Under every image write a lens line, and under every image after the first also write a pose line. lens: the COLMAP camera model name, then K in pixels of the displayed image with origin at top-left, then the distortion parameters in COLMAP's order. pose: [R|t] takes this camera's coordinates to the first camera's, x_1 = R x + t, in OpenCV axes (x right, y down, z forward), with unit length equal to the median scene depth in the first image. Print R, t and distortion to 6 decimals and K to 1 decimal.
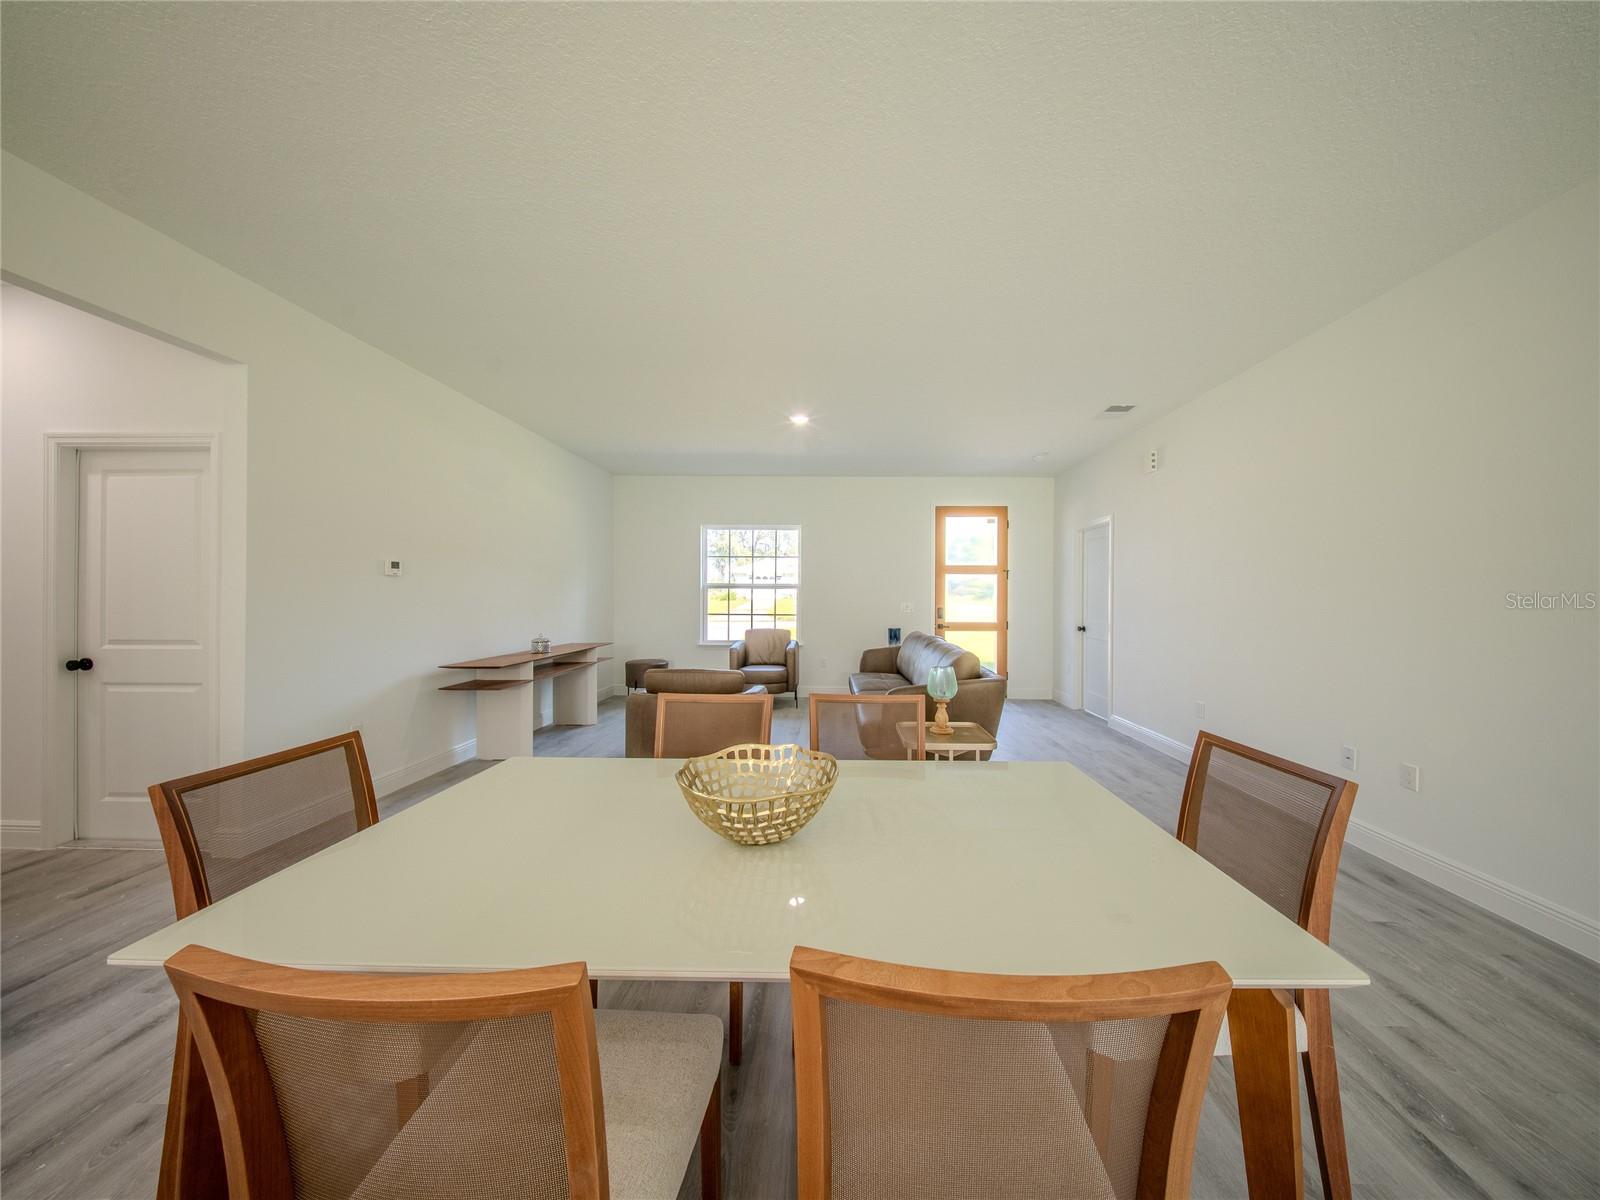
lens RADIAL K [[560.7, 0, 825.4], [0, 560.7, 591.2], [0, 0, 1]] dist [-0.000079, -0.000001]
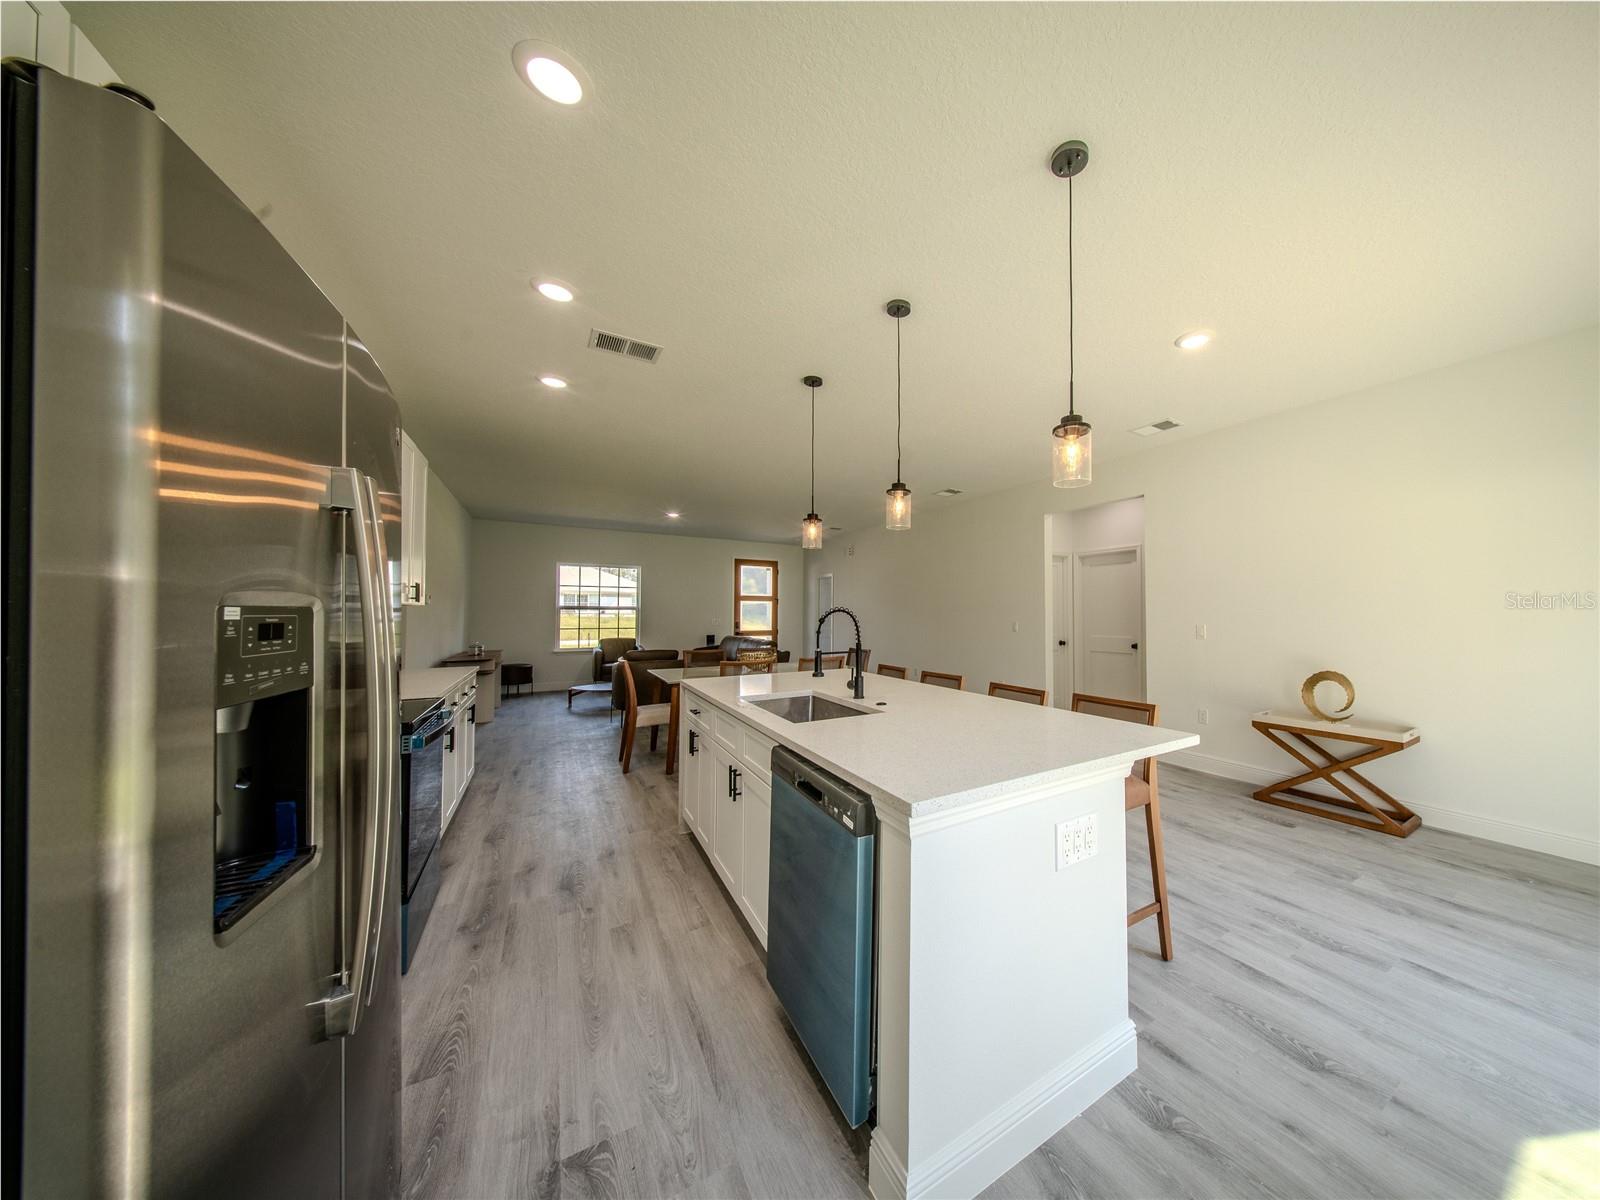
lens RADIAL K [[527.3, 0, 914.0], [0, 527.3, 606.3], [0, 0, 1]] dist [-0.002448, -0.001102]
pose [[0.815595, 0.004082, 0.578609, -0.258896], [0.000455, 0.999970, -0.007695, -0.003327], [-0.578623, 0.006539, 0.815569, -0.532410]]
